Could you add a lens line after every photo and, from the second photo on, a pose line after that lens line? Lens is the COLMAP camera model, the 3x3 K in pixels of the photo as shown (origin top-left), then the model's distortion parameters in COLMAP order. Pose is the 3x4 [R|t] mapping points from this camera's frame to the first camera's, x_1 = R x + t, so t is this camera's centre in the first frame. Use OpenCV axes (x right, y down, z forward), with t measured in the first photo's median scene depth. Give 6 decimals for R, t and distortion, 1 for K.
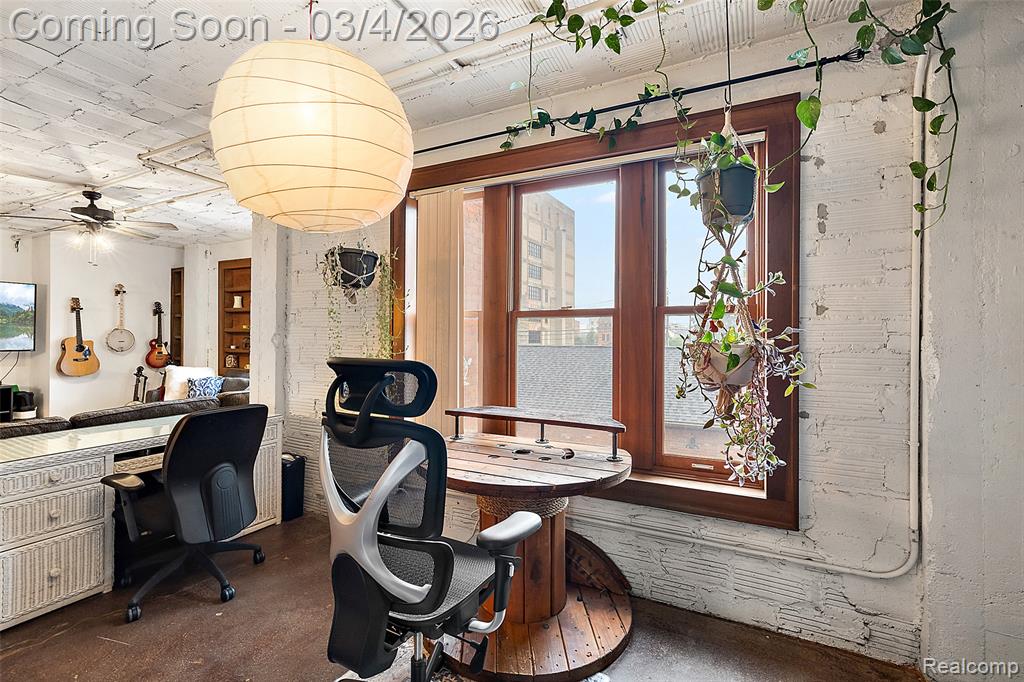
lens RADIAL K [[433.5, 0, 507.3], [0, 433.5, 336.5], [0, 0, 1]] dist [0.001962, 0.000325]
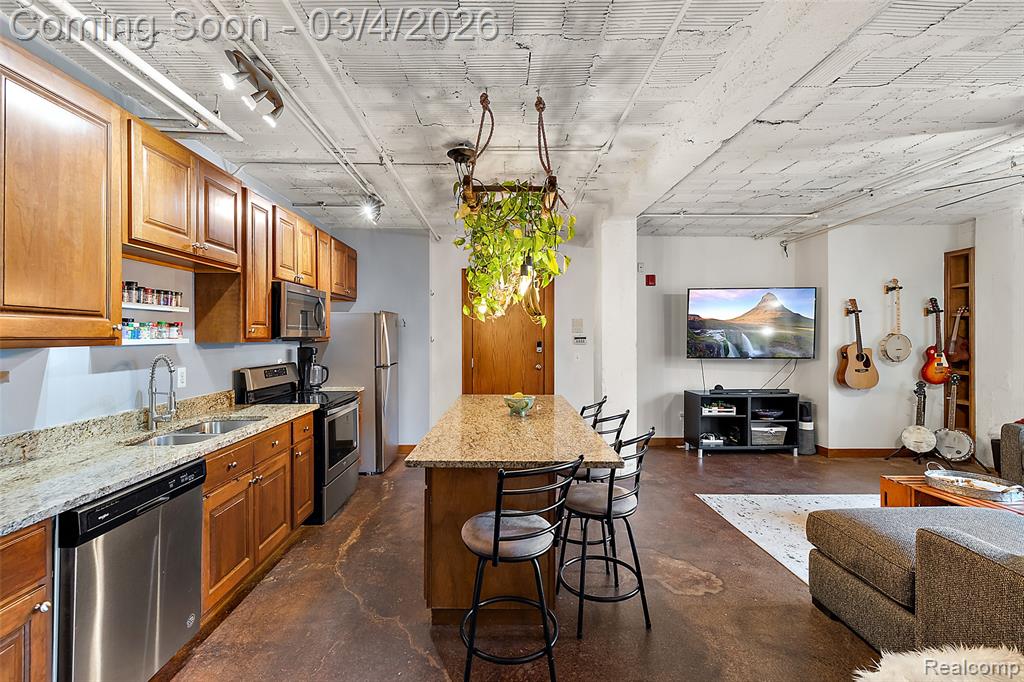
lens RADIAL K [[433.5, 0, 507.3], [0, 433.5, 336.5], [0, 0, 1]] dist [0.001962, 0.000325]
pose [[0.462612, -0.004788, -0.886548, -1.392782], [0.006065, 0.999979, -0.002236, -0.041722], [0.886540, -0.004342, 0.462631, -0.047491]]
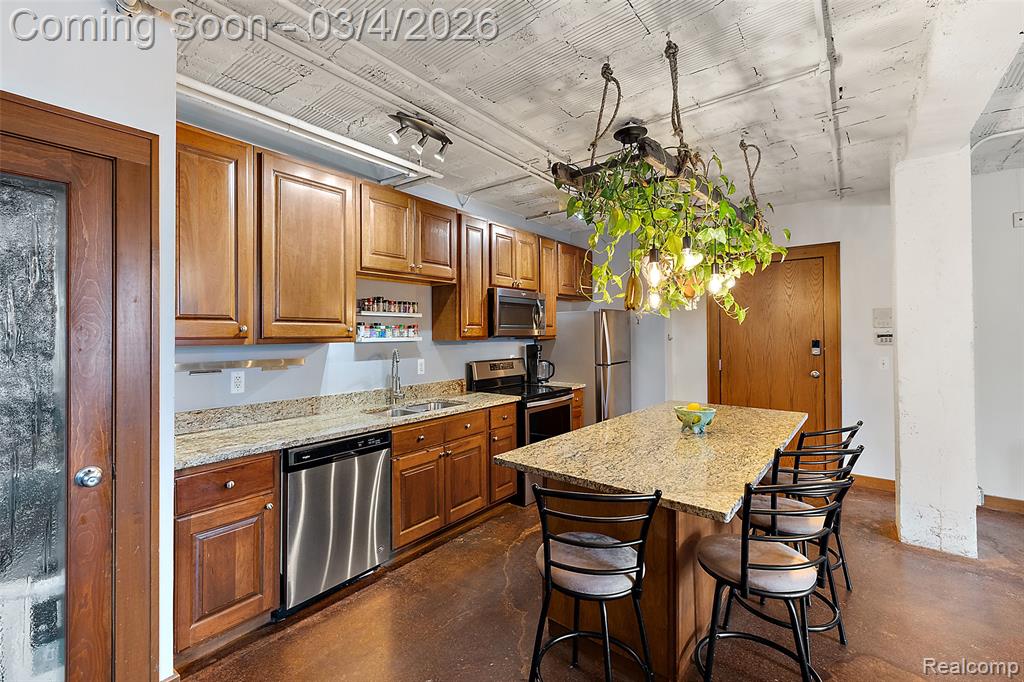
lens RADIAL K [[435.0, 0, 511.2], [0, 435.0, 329.8], [0, 0, 1]] dist [0.001120, 0.000135]
pose [[-0.205899, -0.014572, -0.978465, -1.389965], [0.007533, 0.999836, -0.016475, -0.042350], [0.978544, -0.010763, -0.205756, 0.358385]]
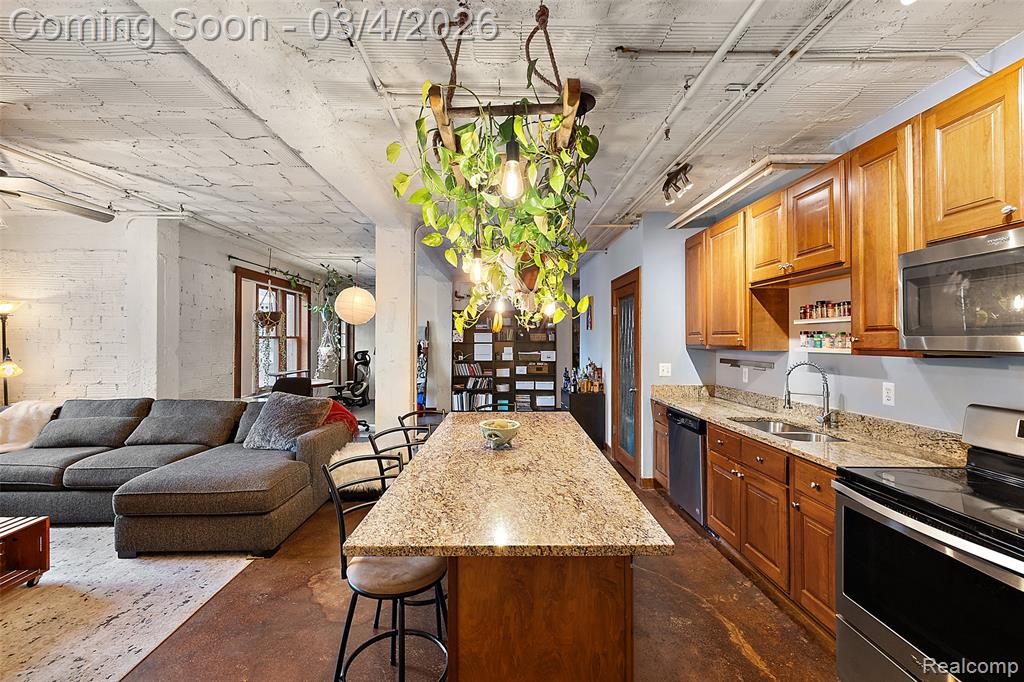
lens RADIAL K [[433.5, 0, 507.3], [0, 433.5, 336.5], [0, 0, 1]] dist [0.001962, 0.000325]
pose [[-0.454597, 0.002126, 0.890695, -3.397380], [-0.005310, 0.999973, -0.005097, -0.064643], [-0.890681, -0.007047, -0.454573, 1.008038]]
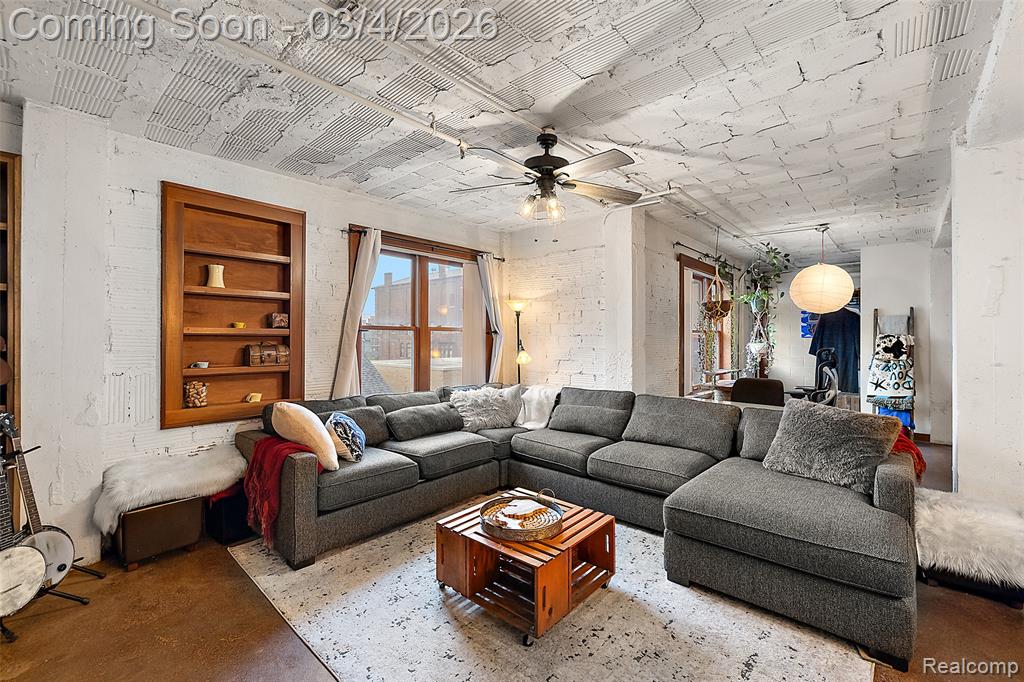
lens RADIAL K [[433.5, 0, 507.3], [0, 433.5, 336.5], [0, 0, 1]] dist [0.001962, 0.000325]
pose [[0.275466, -0.000570, 0.961311, -2.922414], [-0.004217, 0.999989, 0.001802, -0.033390], [-0.961302, -0.004550, 0.275460, 1.523042]]
